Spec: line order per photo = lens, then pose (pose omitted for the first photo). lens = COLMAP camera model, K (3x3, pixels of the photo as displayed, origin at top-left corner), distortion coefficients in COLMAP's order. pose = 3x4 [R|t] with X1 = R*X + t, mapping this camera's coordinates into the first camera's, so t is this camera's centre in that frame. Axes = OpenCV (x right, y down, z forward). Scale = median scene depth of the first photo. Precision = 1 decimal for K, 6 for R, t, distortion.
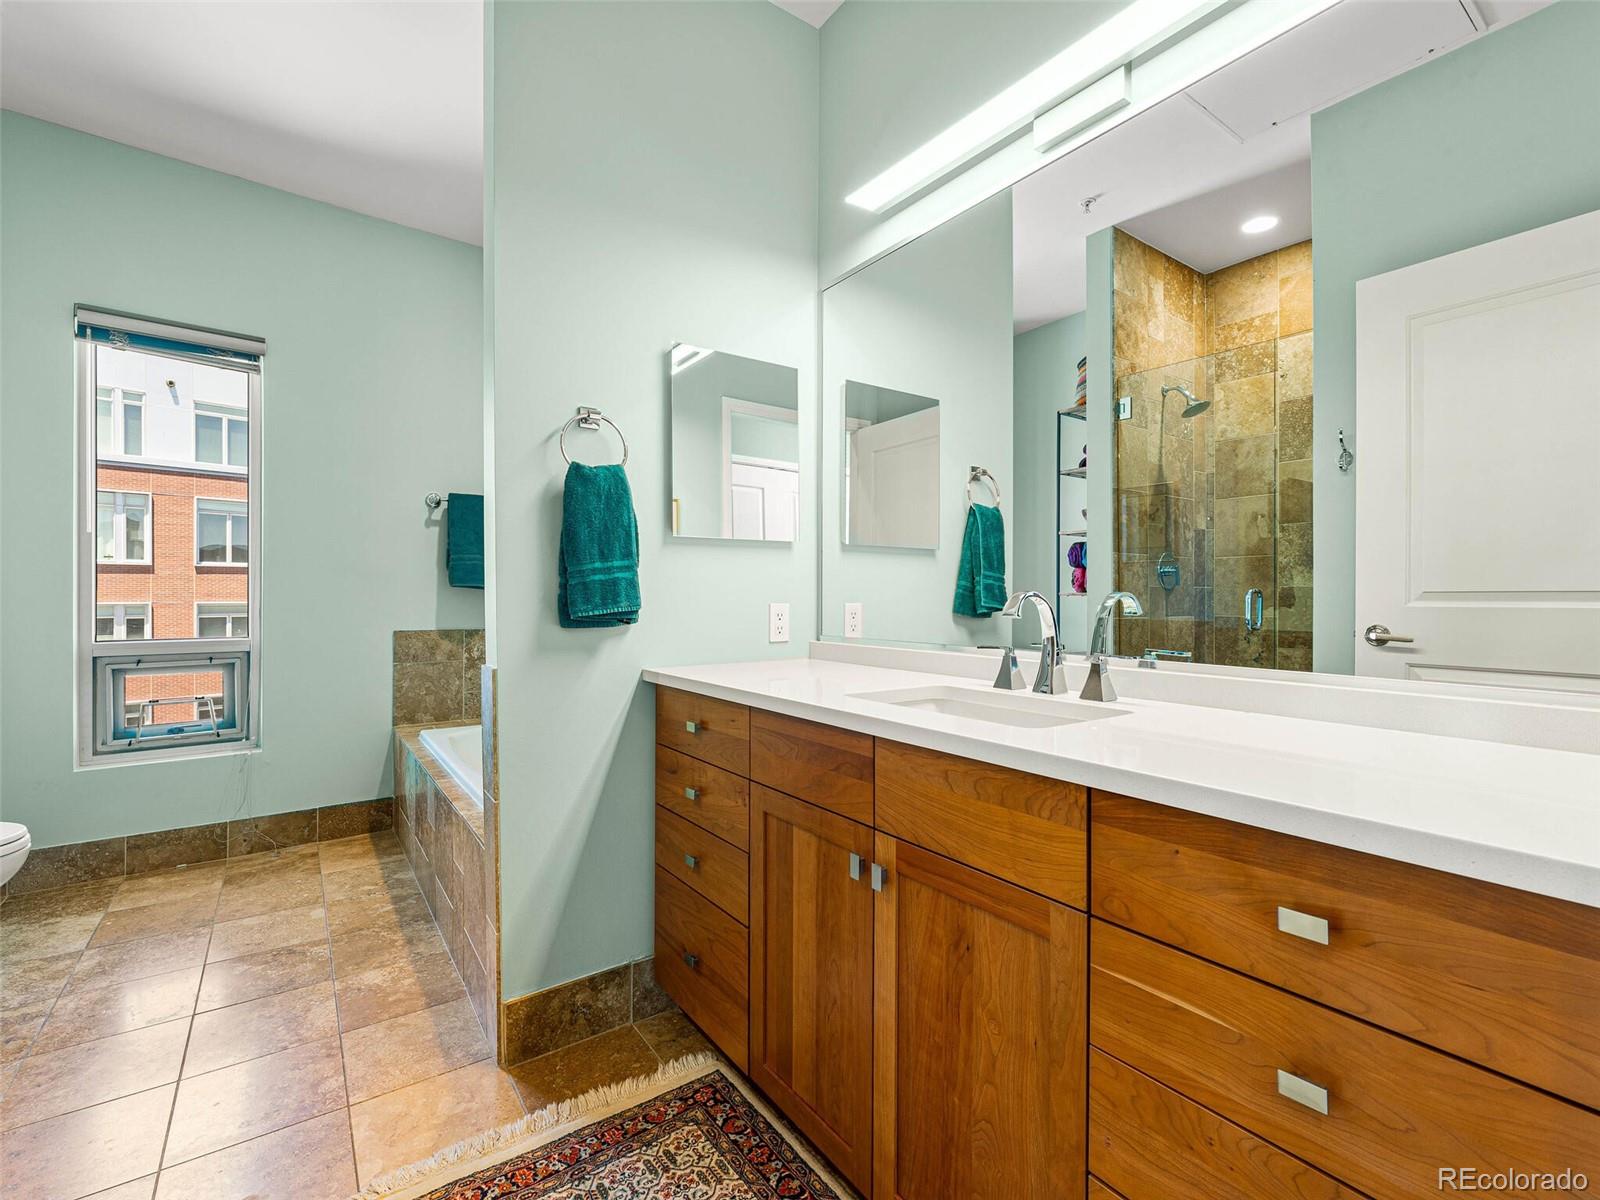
lens RADIAL K [[720.1, 0, 794.4], [0, 720.1, 598.5], [0, 0, 1]] dist [0.002816, -0.000370]
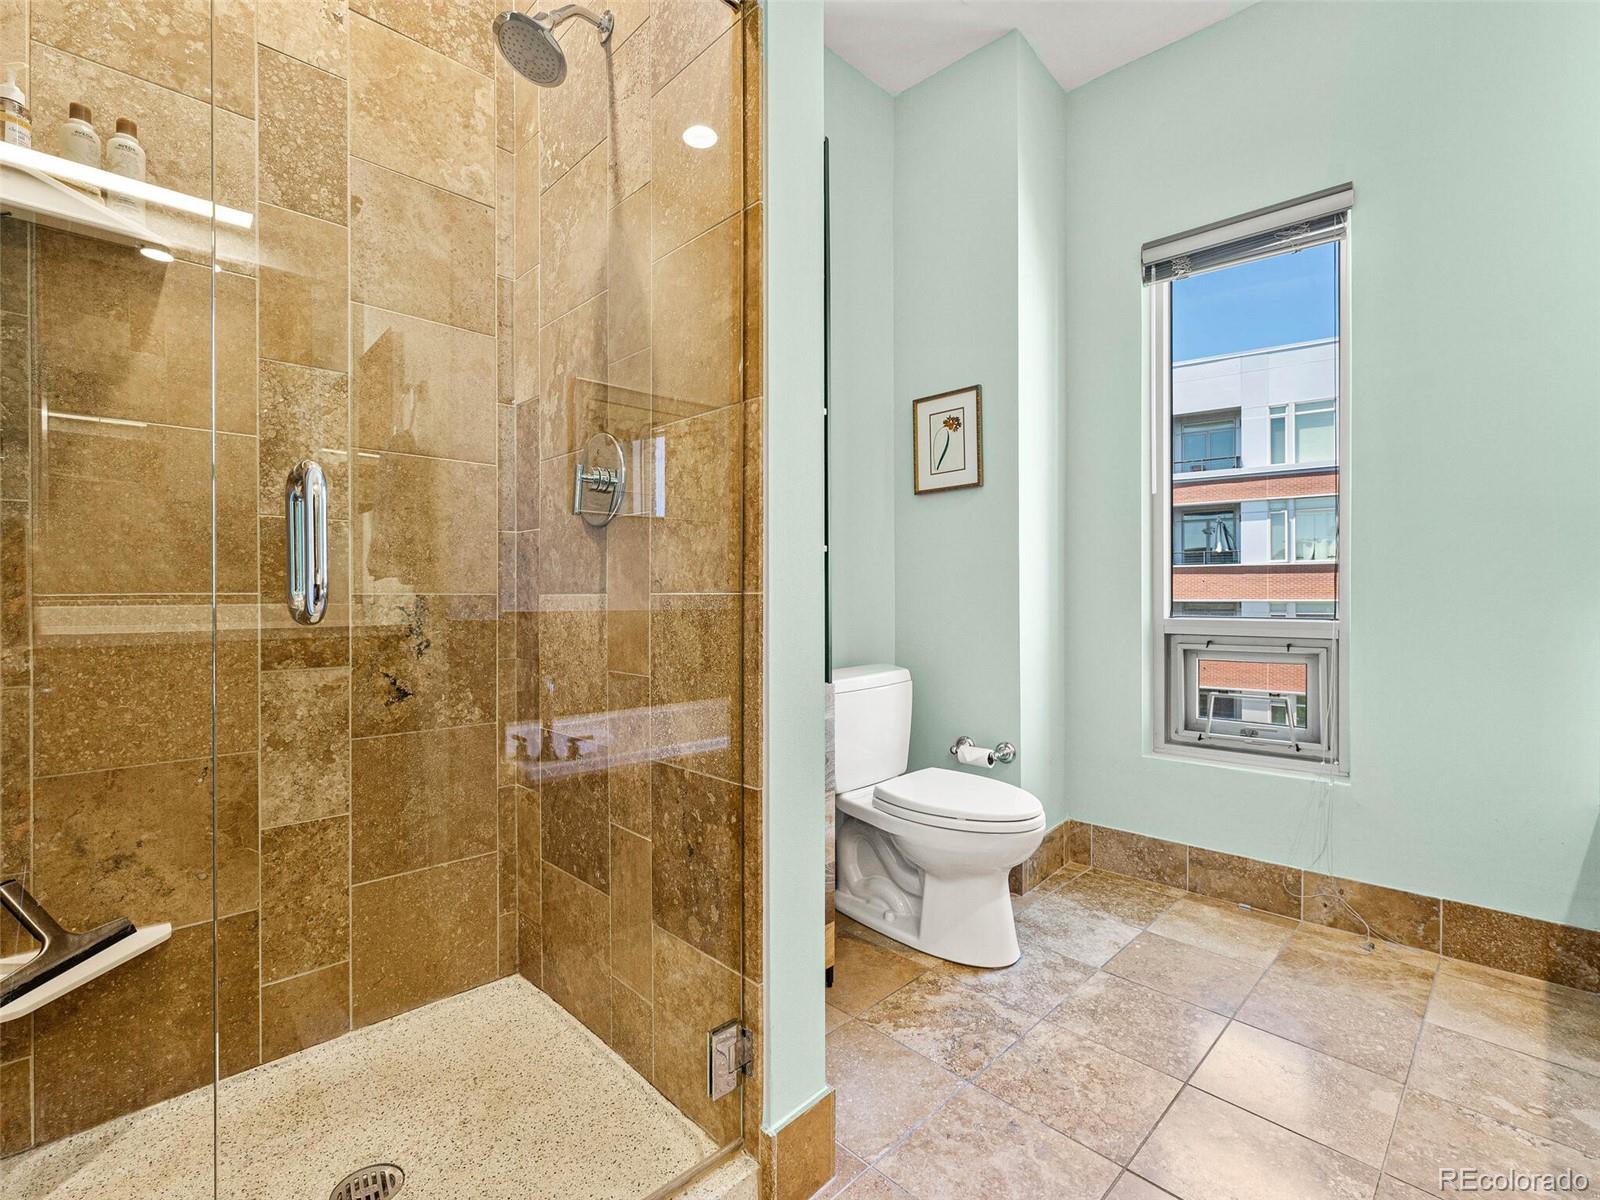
lens RADIAL K [[720.1, 0, 794.4], [0, 720.1, 598.5], [0, 0, 1]] dist [0.002816, -0.000370]
pose [[0.154646, -0.001802, -0.987968, -0.149679], [-0.001226, 0.999997, -0.002015, 0.038284], [0.987969, 0.001522, 0.154643, 0.394693]]
